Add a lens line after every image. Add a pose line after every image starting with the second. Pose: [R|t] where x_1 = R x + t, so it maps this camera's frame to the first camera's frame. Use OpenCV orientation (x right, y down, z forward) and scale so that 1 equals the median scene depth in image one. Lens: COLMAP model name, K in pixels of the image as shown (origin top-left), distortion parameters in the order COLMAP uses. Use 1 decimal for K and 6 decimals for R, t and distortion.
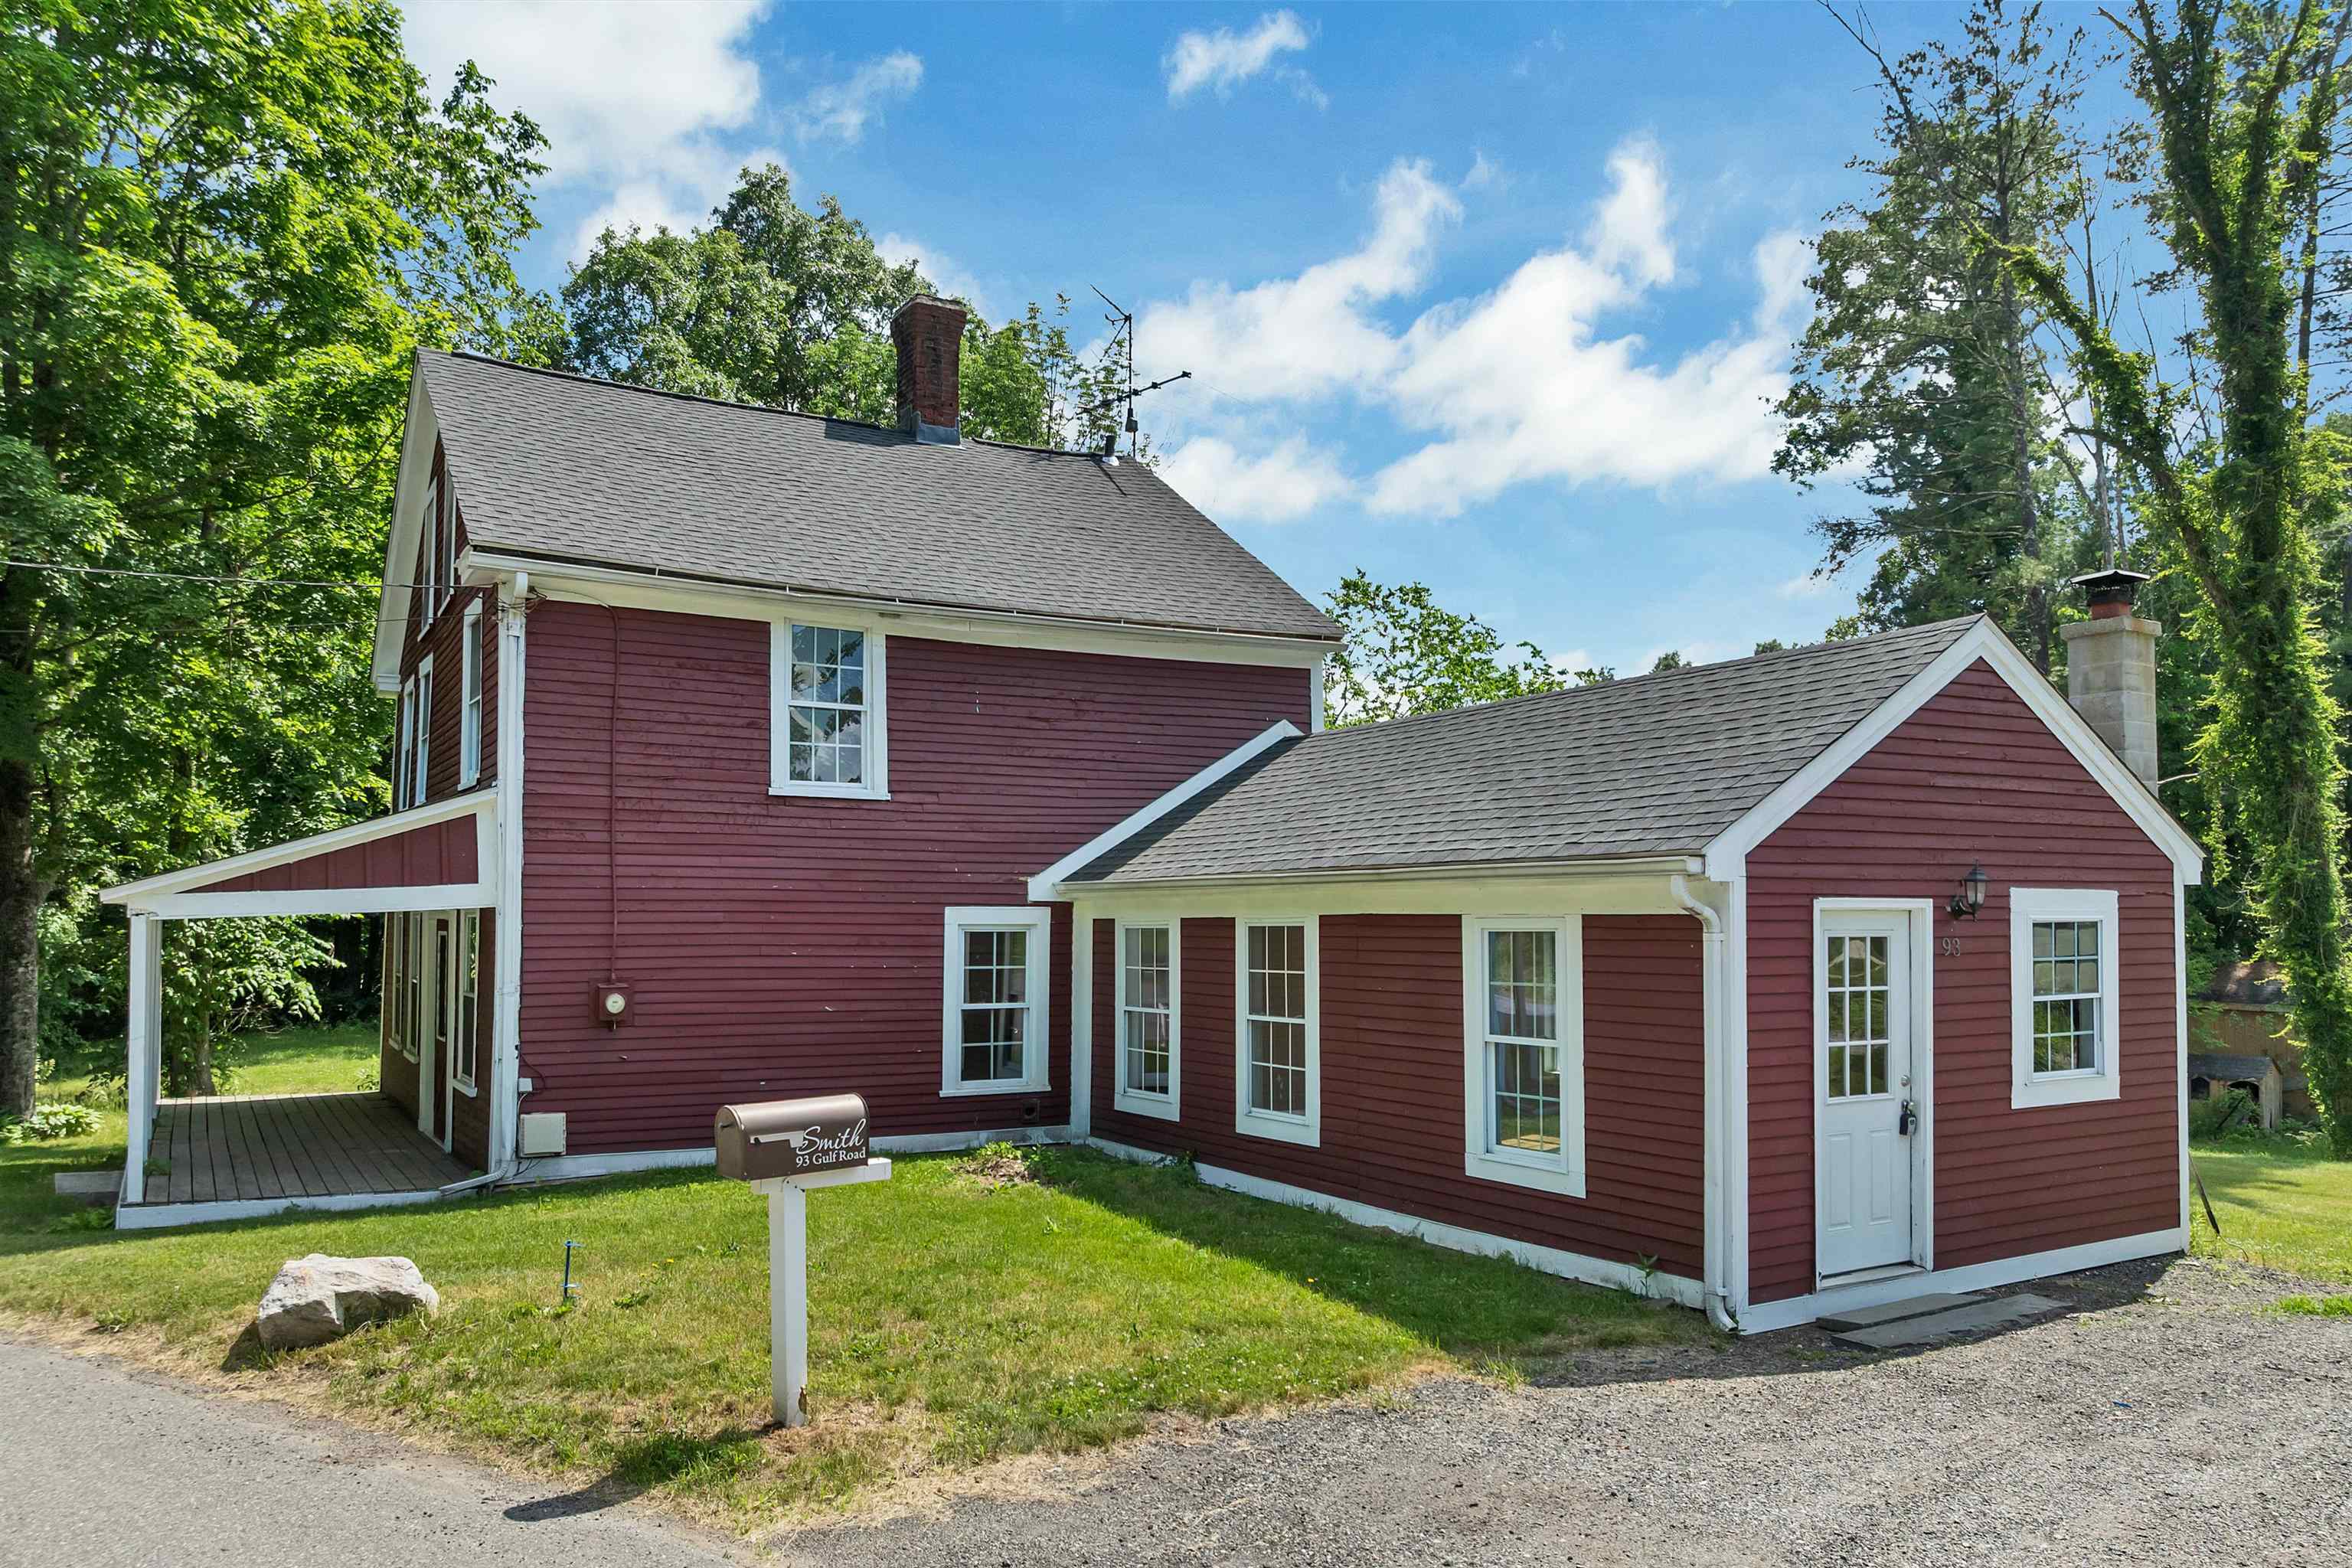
lens RADIAL K [[1702.2, 0, 1185.7], [0, 1702.2, 868.0], [0, 0, 1]] dist [-0.039473, 0.000542]
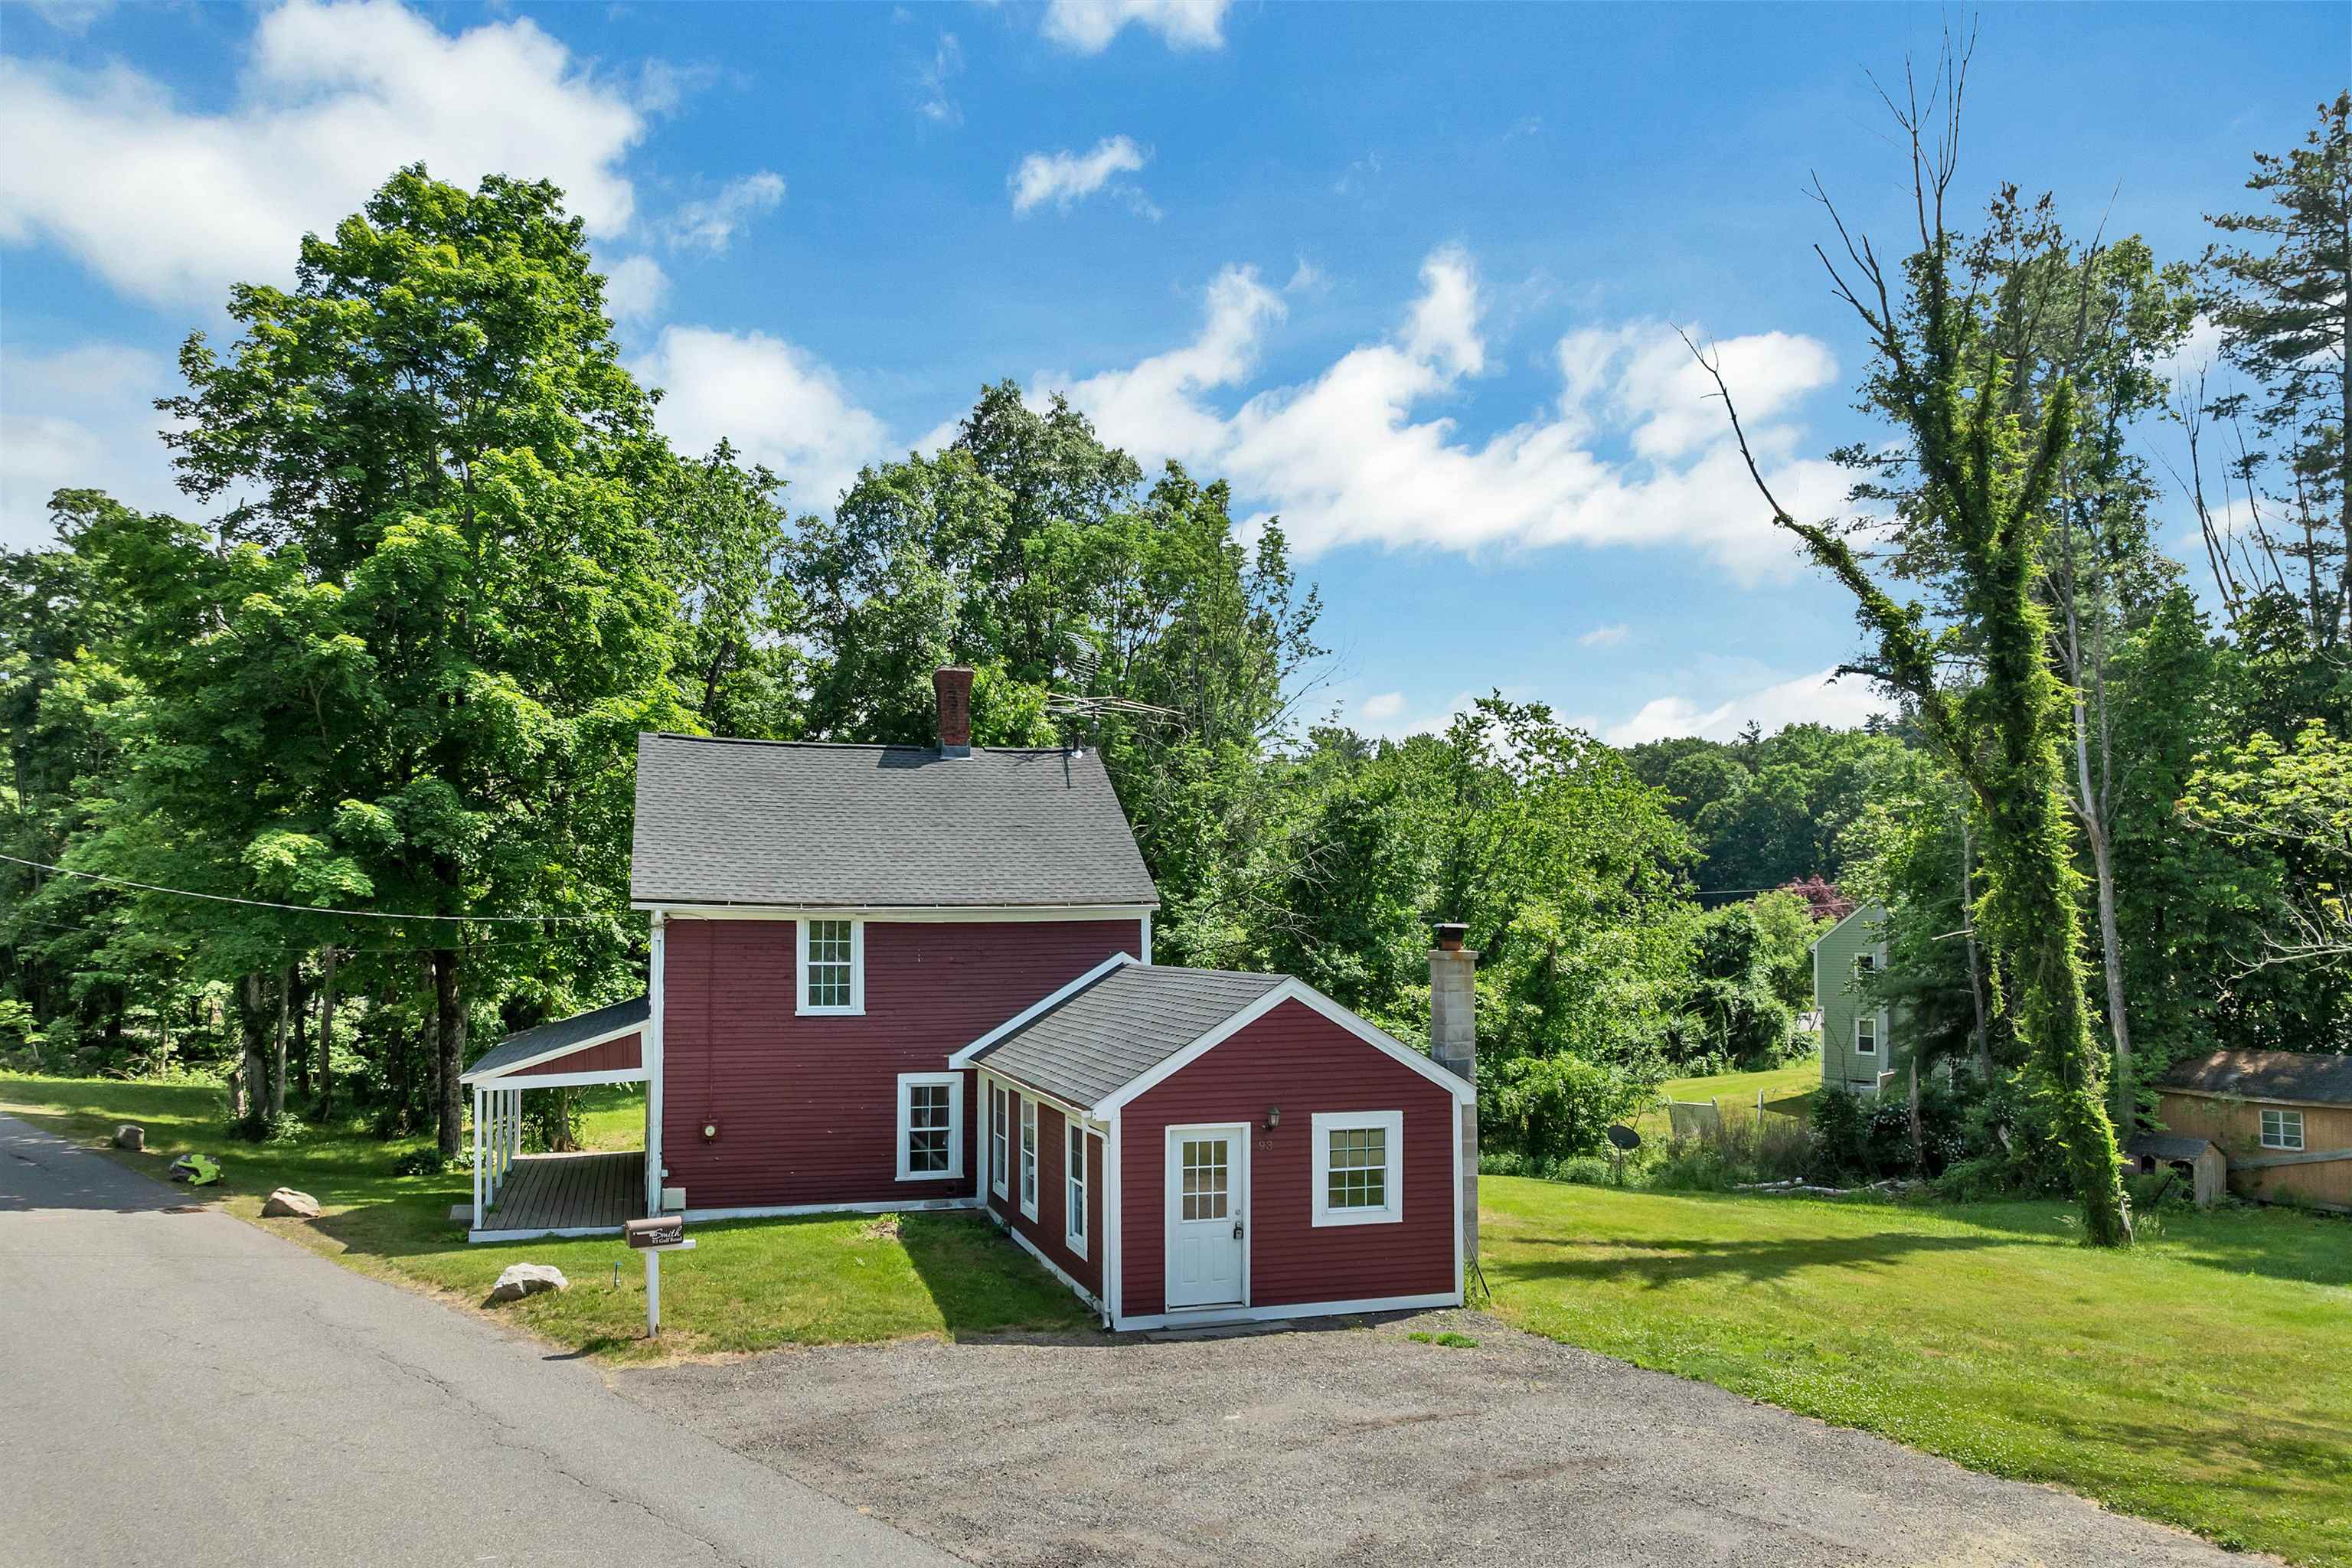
lens RADIAL K [[1702.2, 0, 1185.7], [0, 1702.2, 868.0], [0, 0, 1]] dist [-0.039473, 0.000542]
pose [[0.974786, -0.006203, -0.223054, 0.826437], [0.006565, 0.999978, 0.000880, -0.288953], [0.223043, -0.002322, 0.974806, -0.997141]]
